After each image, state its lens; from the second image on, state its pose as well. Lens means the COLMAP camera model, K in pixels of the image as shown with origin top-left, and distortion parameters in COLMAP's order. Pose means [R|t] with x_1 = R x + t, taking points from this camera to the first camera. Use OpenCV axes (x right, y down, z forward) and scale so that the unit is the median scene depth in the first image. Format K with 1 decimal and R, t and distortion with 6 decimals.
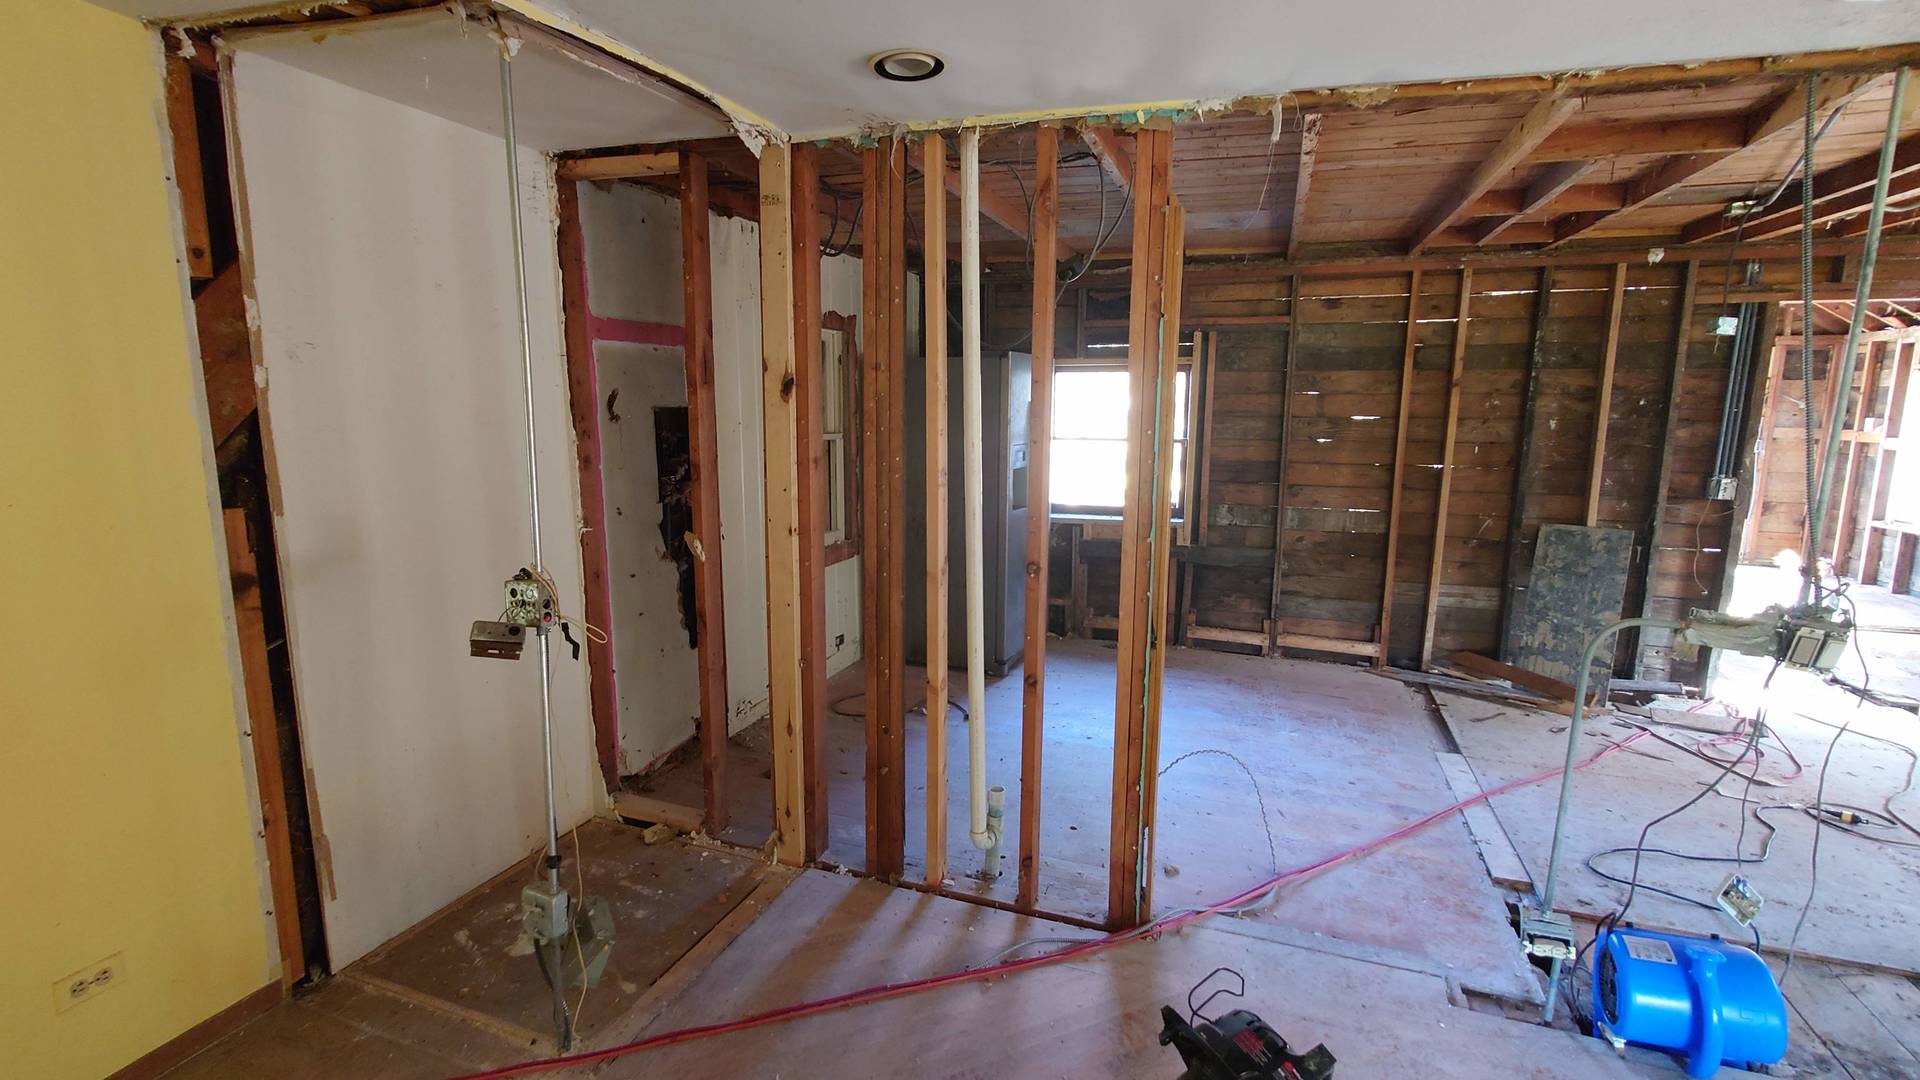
lens RADIAL K [[876.0, 0, 958.3], [0, 876.0, 544.2], [0, 0, 1]] dist [0.001603, 0.000402]
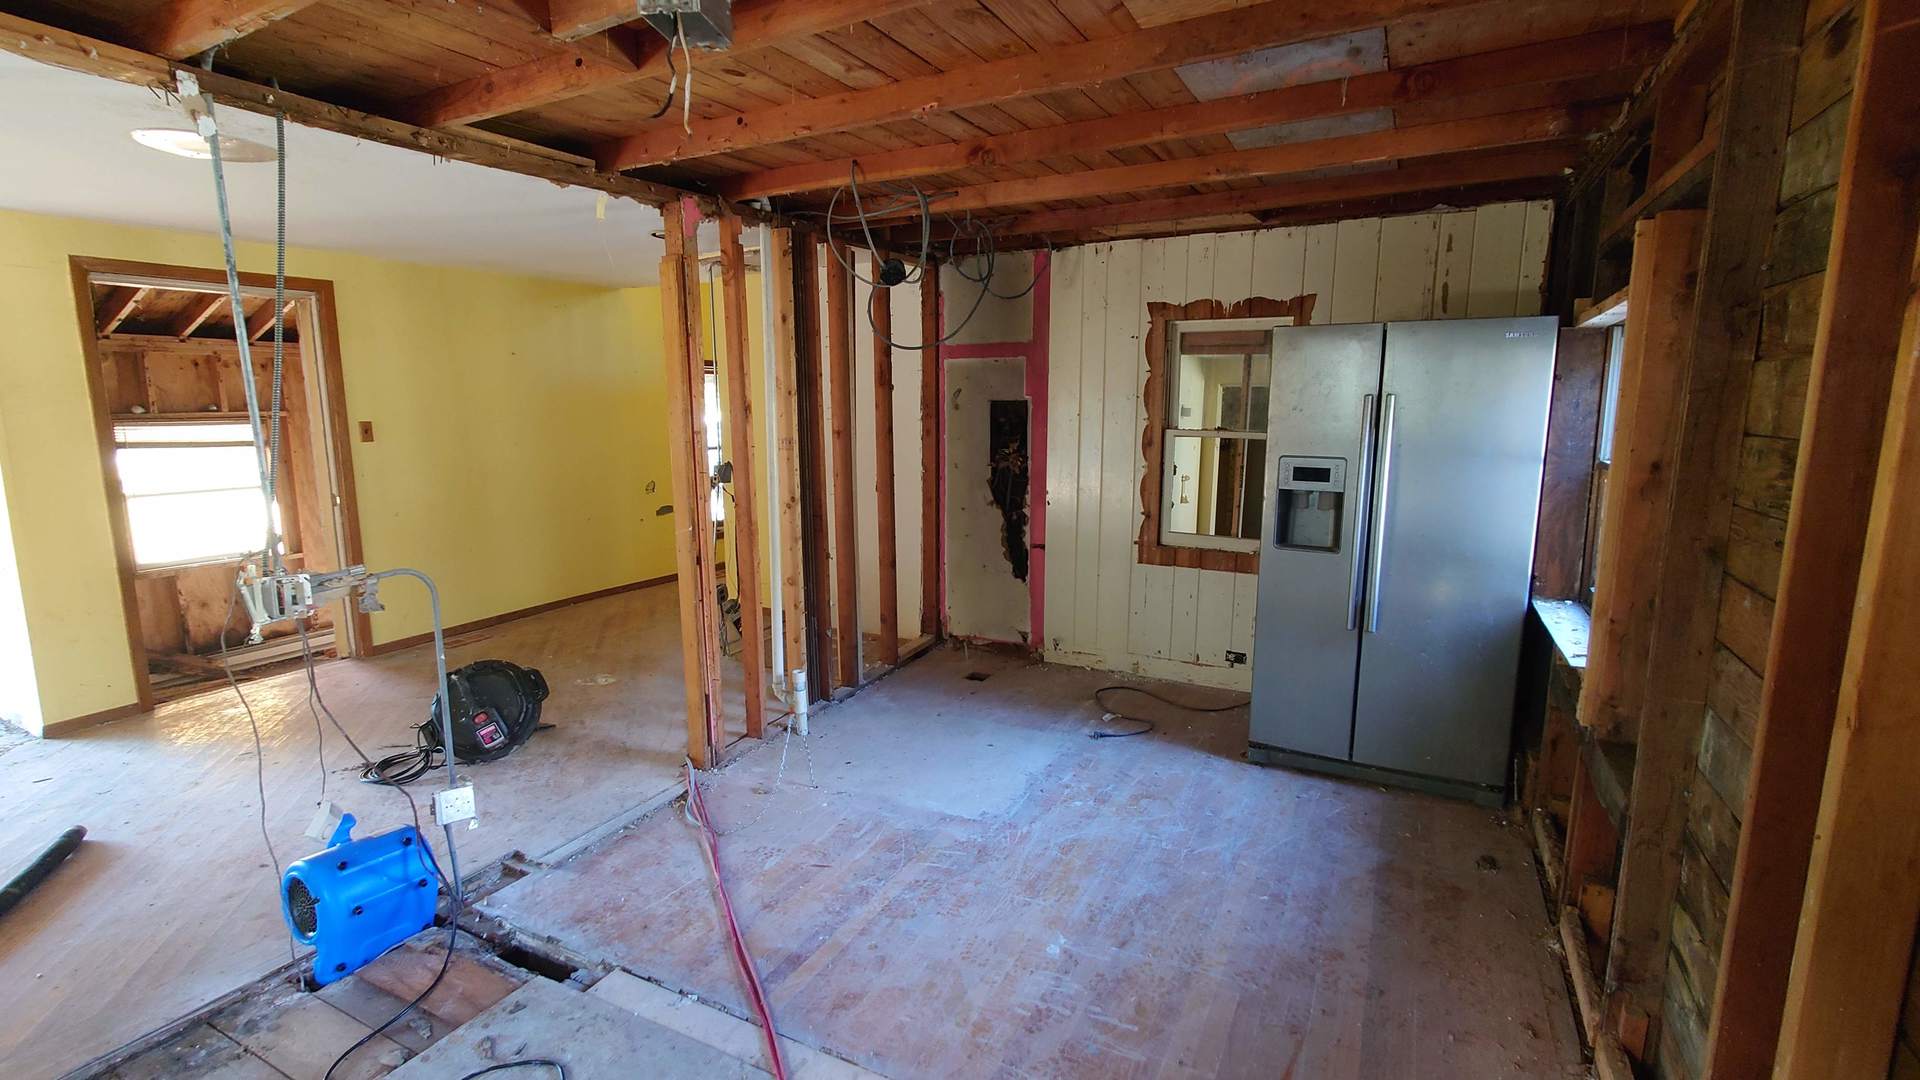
lens RADIAL K [[876.0, 0, 956.1], [0, 876.0, 541.7], [0, 0, 1]] dist [0.001603, 0.000402]
pose [[-0.153977, 0.150714, -0.976512, 1.118686], [-0.162088, 0.971057, 0.175430, -0.172526], [0.974689, 0.185293, -0.125091, 1.152897]]
